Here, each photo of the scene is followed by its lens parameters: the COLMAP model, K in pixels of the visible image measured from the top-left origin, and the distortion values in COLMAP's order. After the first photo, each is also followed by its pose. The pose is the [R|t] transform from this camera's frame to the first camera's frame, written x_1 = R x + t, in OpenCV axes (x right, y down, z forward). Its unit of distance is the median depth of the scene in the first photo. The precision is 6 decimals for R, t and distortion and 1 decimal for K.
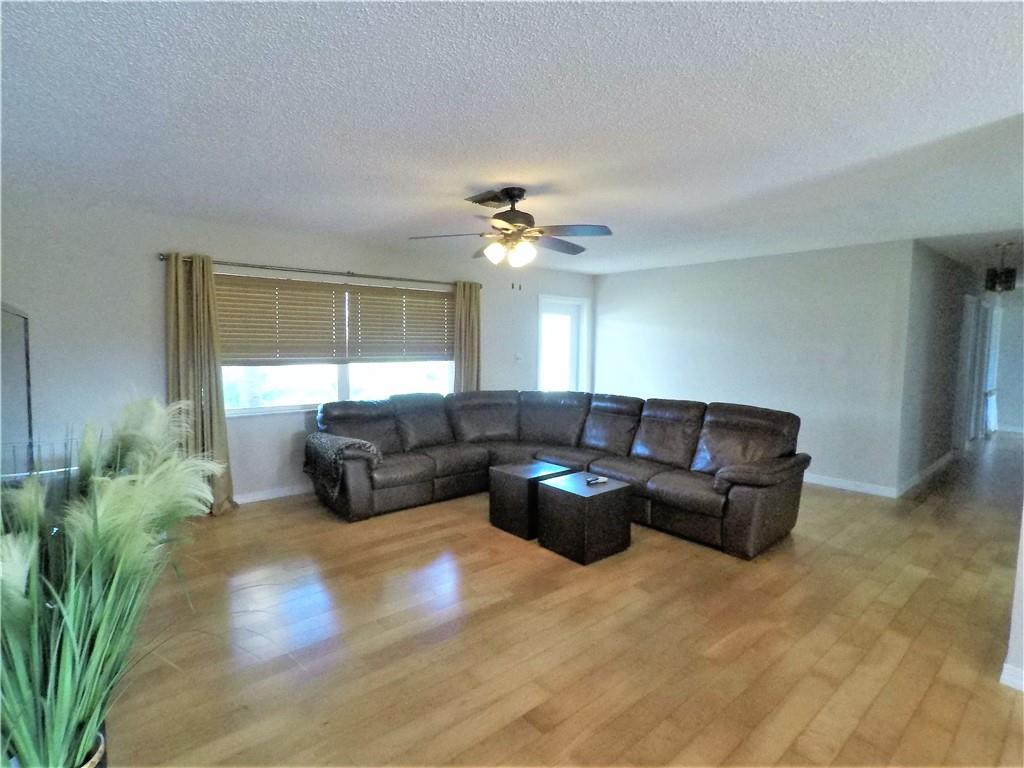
lens RADIAL K [[514.7, 0, 512.0], [0, 514.7, 384.0], [0, 0, 1]] dist [-0.004691, -0.000248]
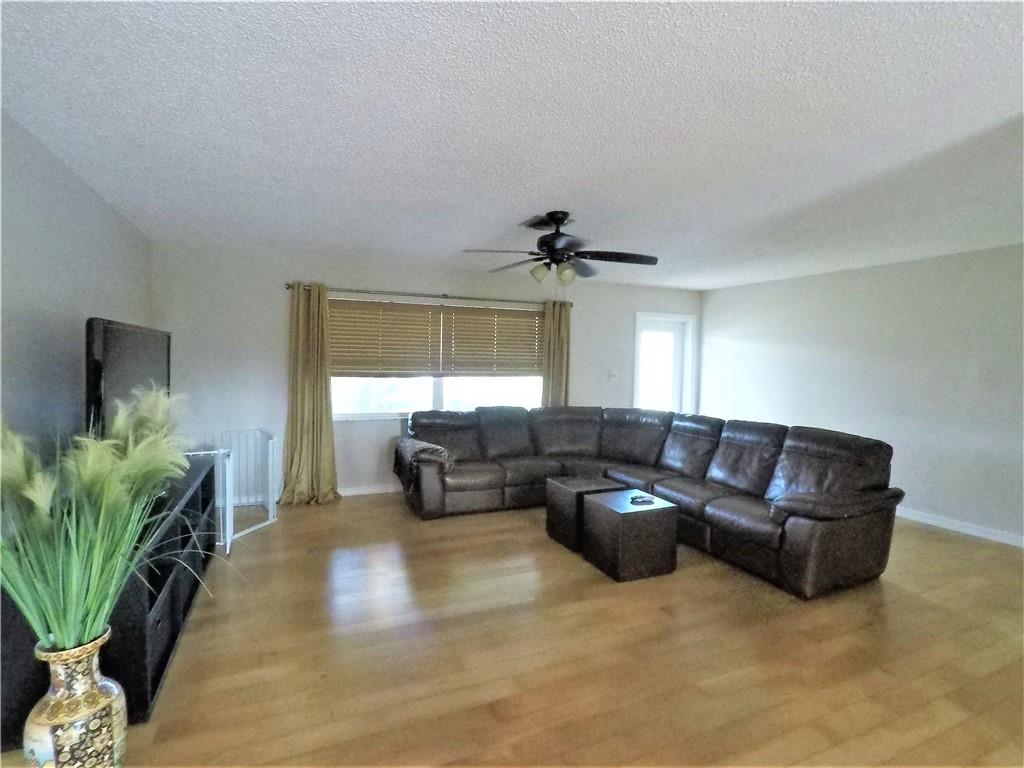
lens RADIAL K [[514.0, 0, 512.0], [0, 514.0, 384.0], [0, 0, 1]] dist [0.000702, 0.000609]
pose [[0.960737, 0.021615, -0.276617, 0.149639], [-0.031516, 0.999010, -0.031397, 0.005523], [0.275664, 0.038882, 0.960467, -0.017489]]
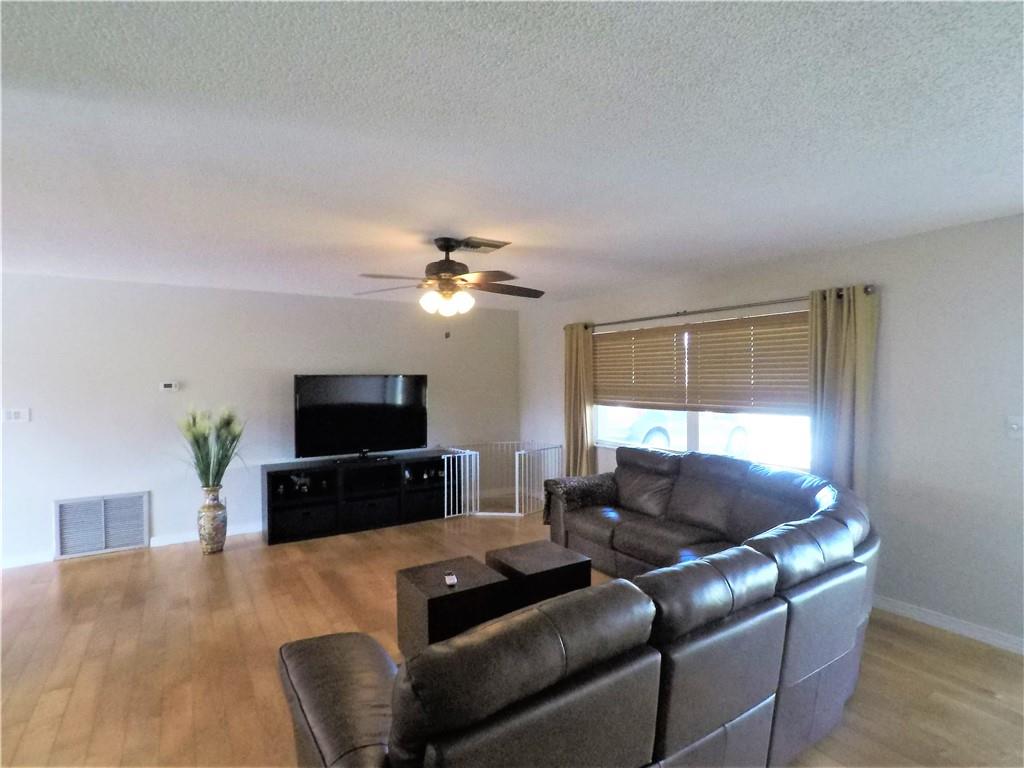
lens RADIAL K [[529.6, 0, 512.0], [0, 529.6, 384.0], [0, 0, 1]] dist [-0.002580, 0.001289]
pose [[-0.121032, 0.005494, -0.992633, 0.735760], [-0.073425, 0.997196, 0.014472, -0.088642], [0.989929, 0.074635, -0.120289, 0.914716]]
